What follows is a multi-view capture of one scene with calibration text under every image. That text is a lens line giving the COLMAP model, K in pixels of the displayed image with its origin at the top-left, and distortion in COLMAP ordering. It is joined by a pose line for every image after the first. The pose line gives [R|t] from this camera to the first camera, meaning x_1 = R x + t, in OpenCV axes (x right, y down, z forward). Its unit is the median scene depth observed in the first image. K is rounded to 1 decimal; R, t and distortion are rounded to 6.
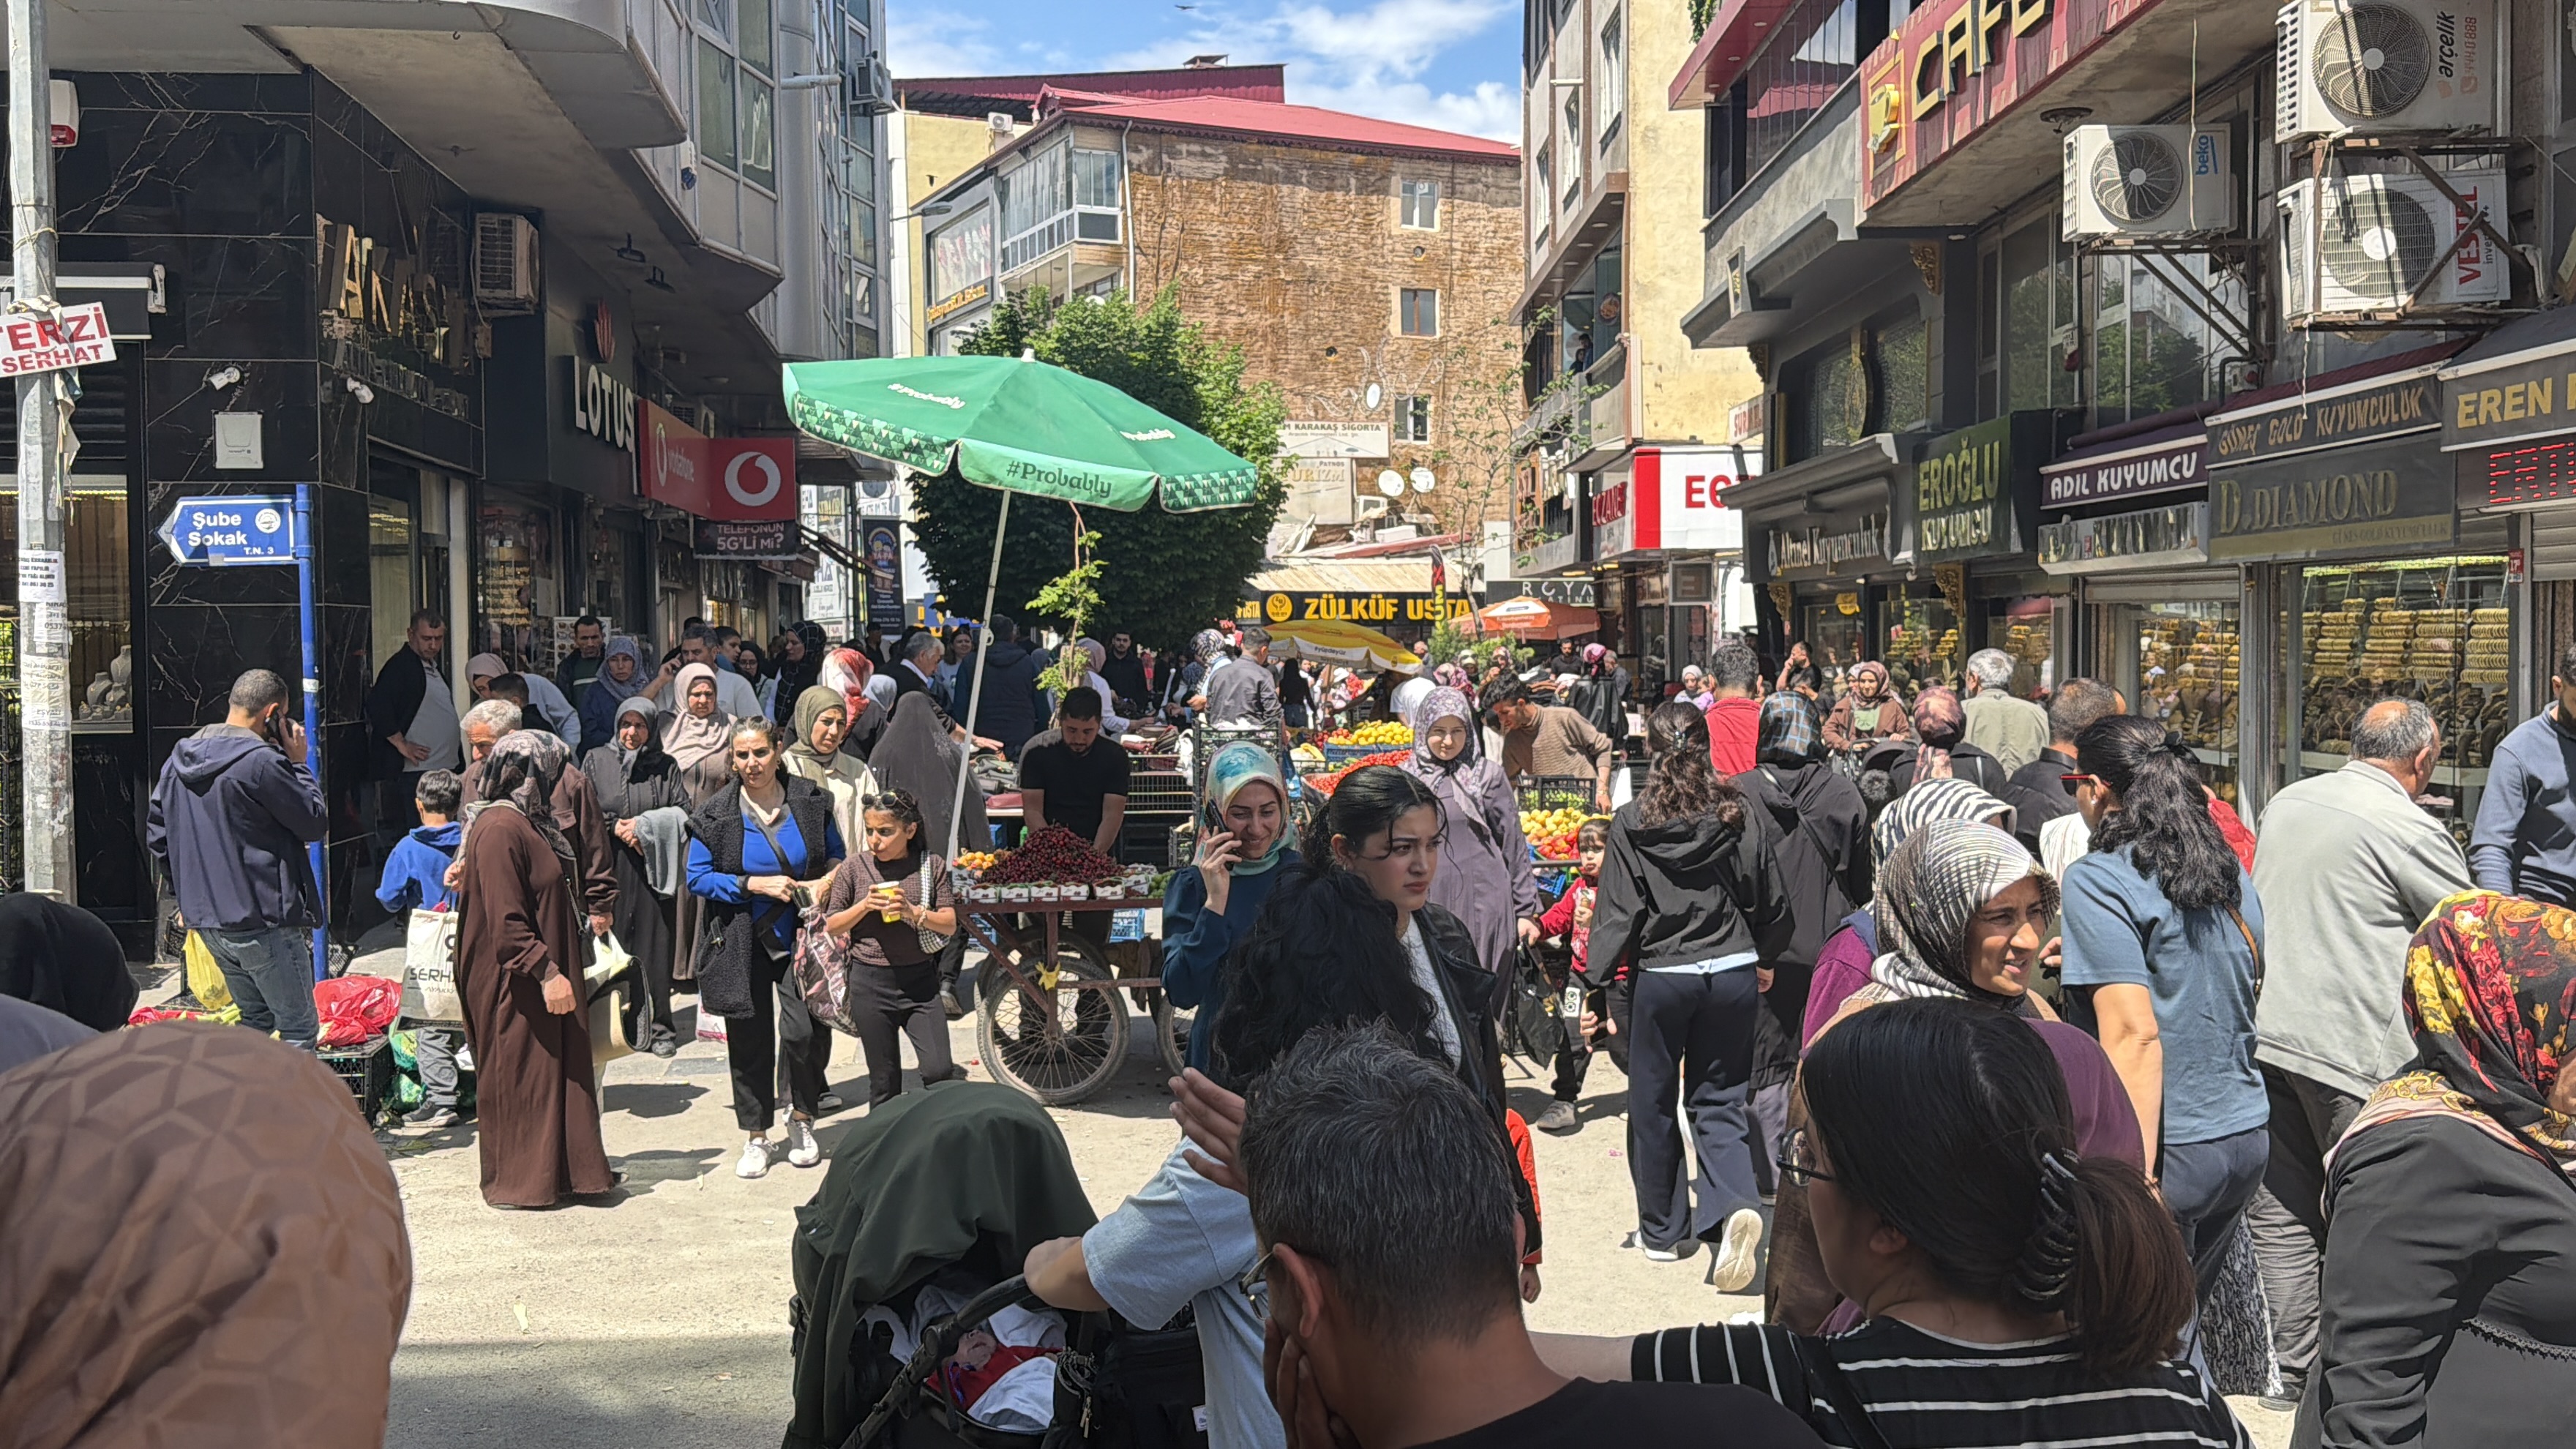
lens RADIAL K [[2250.5, 0, 1230.7], [0, 2250.5, 718.1], [0, 0, 1]] dist [0.193611, -0.461386]
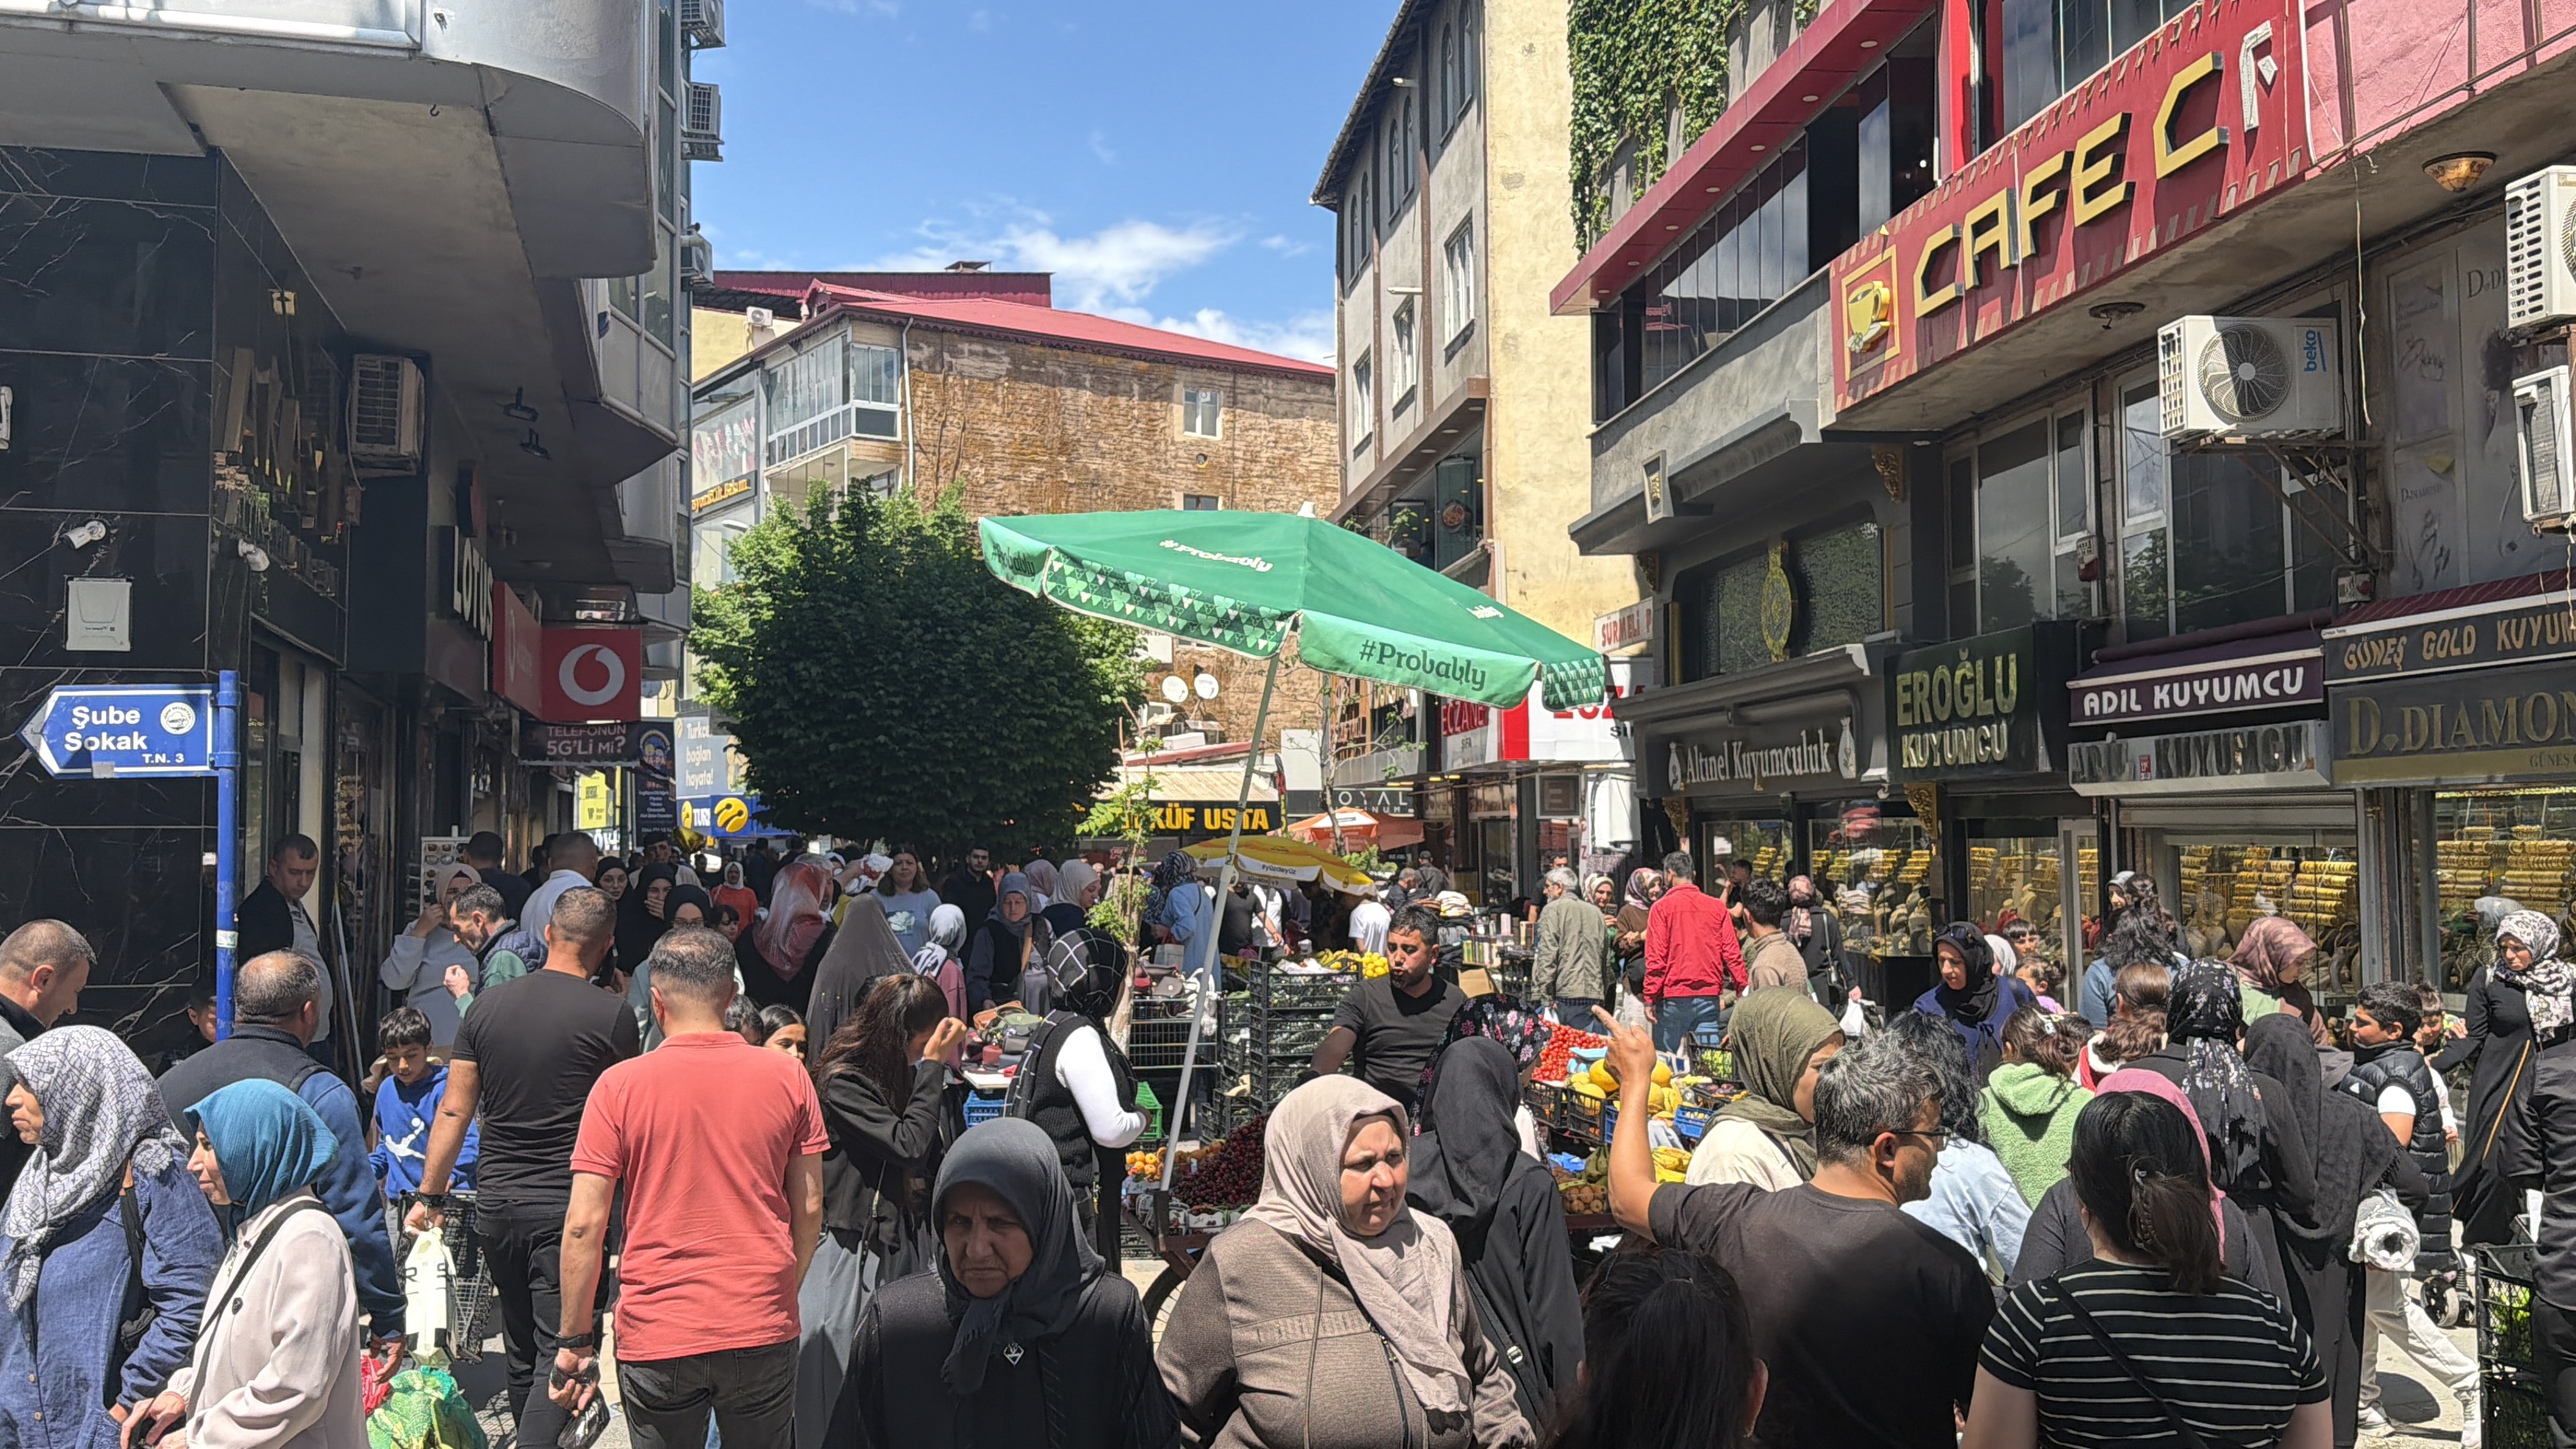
lens RADIAL K [[2258.0, 0, 1275.3], [0, 2258.0, 702.9], [0, 0, 1]] dist [0.174994, -0.377957]
pose [[0.989638, 0.011656, 0.143113, -0.086326], [0.002410, 0.995211, -0.097724, -0.008315], [-0.143566, 0.097056, 0.984870, 0.104159]]
